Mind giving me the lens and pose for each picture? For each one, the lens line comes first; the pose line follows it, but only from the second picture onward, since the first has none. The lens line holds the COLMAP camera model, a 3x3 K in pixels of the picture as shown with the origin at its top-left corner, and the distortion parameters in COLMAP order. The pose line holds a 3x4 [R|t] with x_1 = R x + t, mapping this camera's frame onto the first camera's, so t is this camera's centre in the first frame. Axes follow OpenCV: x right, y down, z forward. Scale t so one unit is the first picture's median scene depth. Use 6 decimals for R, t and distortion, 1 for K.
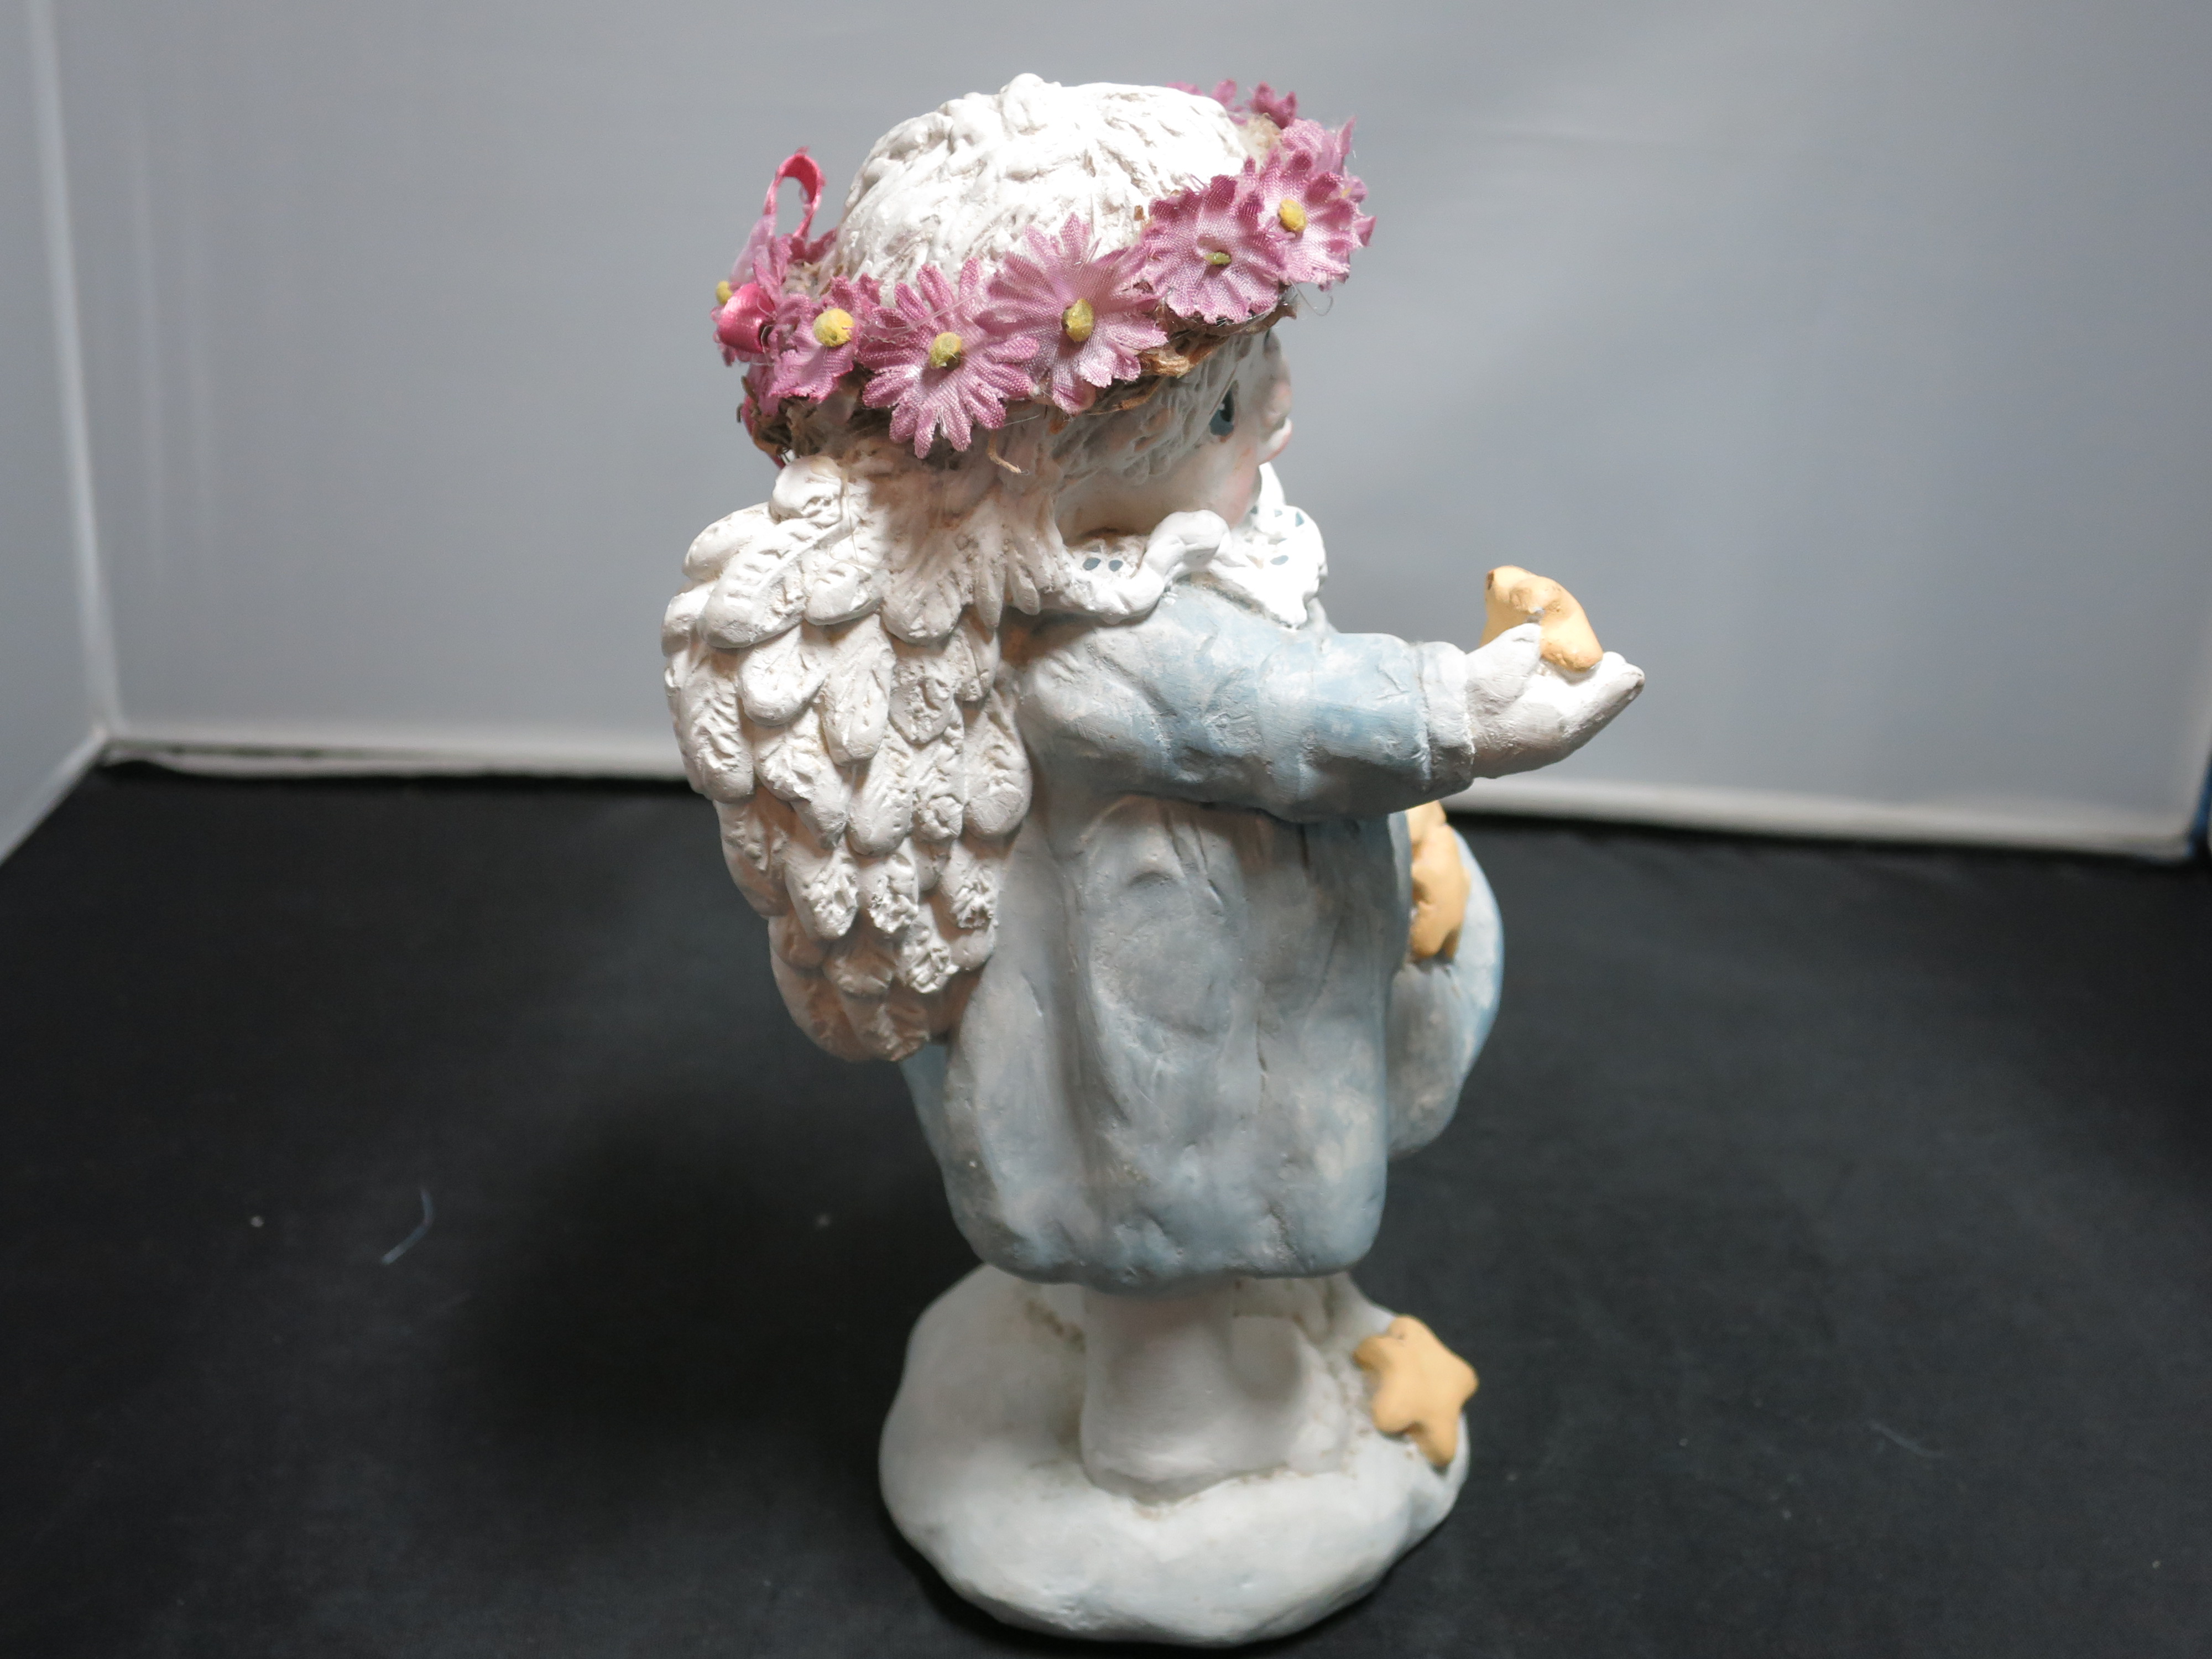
lens RADIAL K [[2459.2, 0, 1106.0], [0, 2459.2, 829.5], [0, 0, 1]] dist [-0.007385, -0.044129]
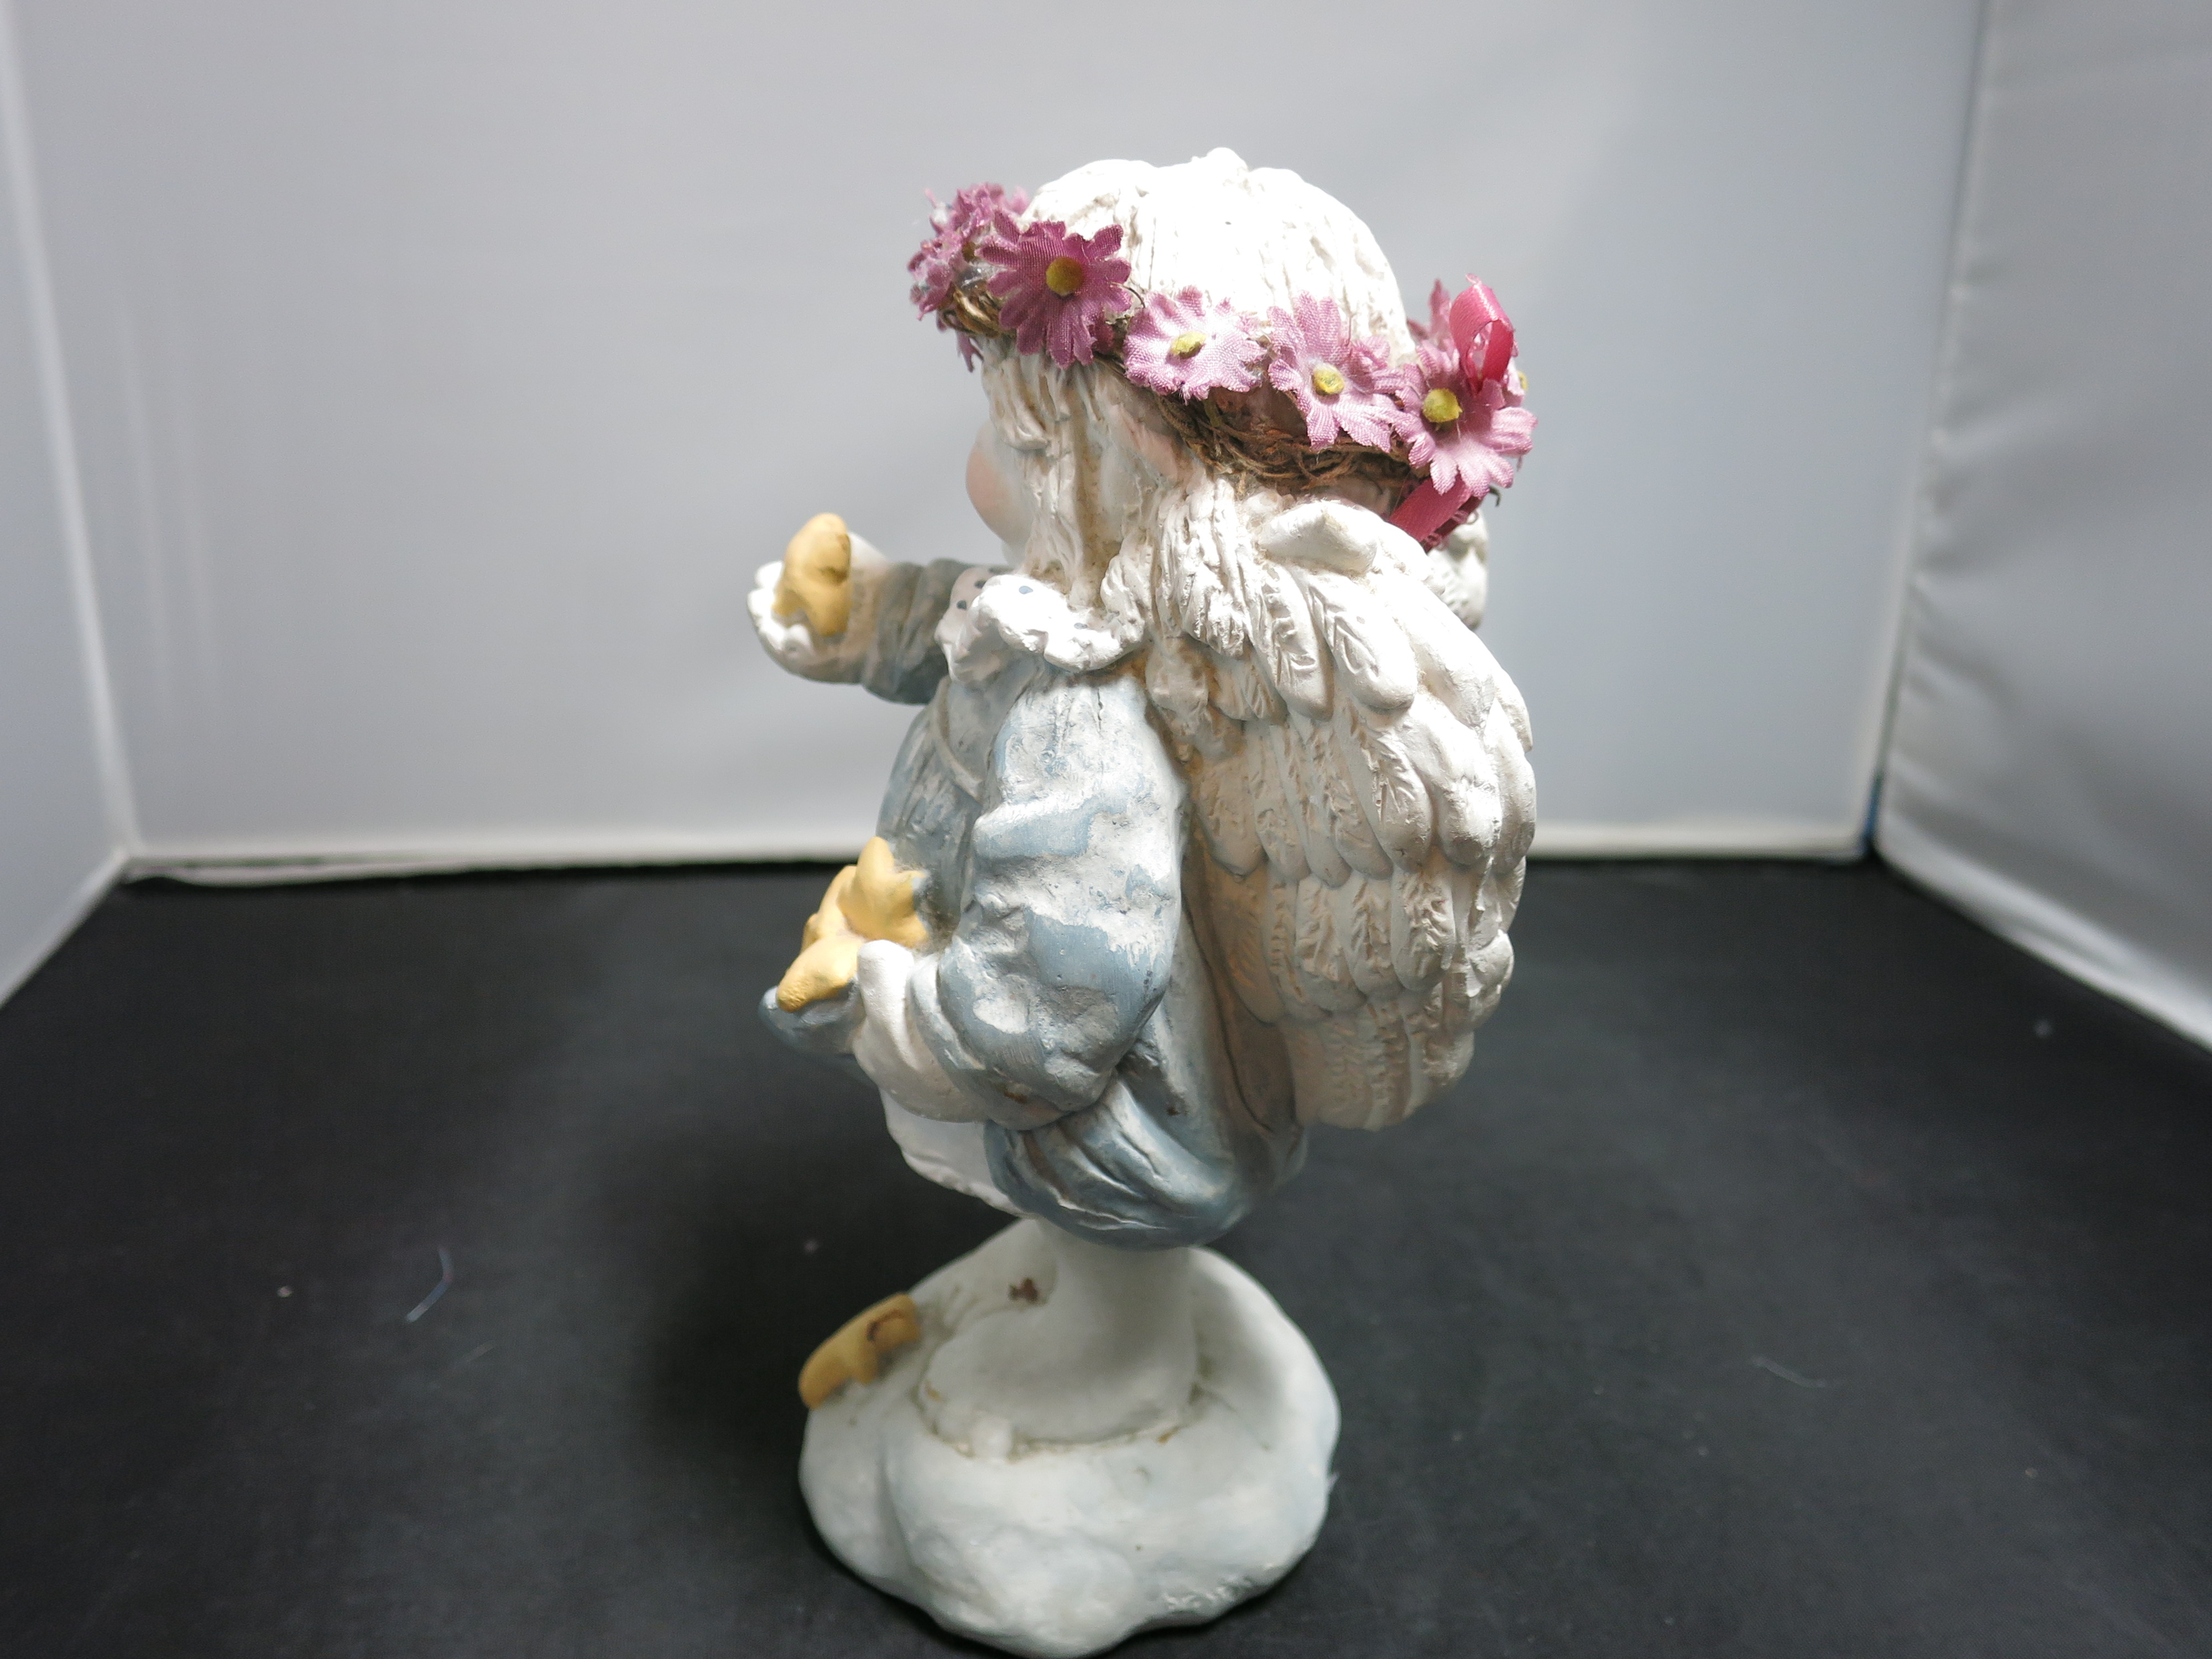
lens RADIAL K [[1826.7, 0, 1106.0], [0, 1826.7, 829.5], [0, 0, 1]] dist [0.001345, 0.010211]
pose [[0.993582, -0.056102, 0.098226, -0.042180], [0.059205, 0.997825, -0.028969, 0.001186], [-0.096387, 0.034599, 0.994742, 0.122362]]
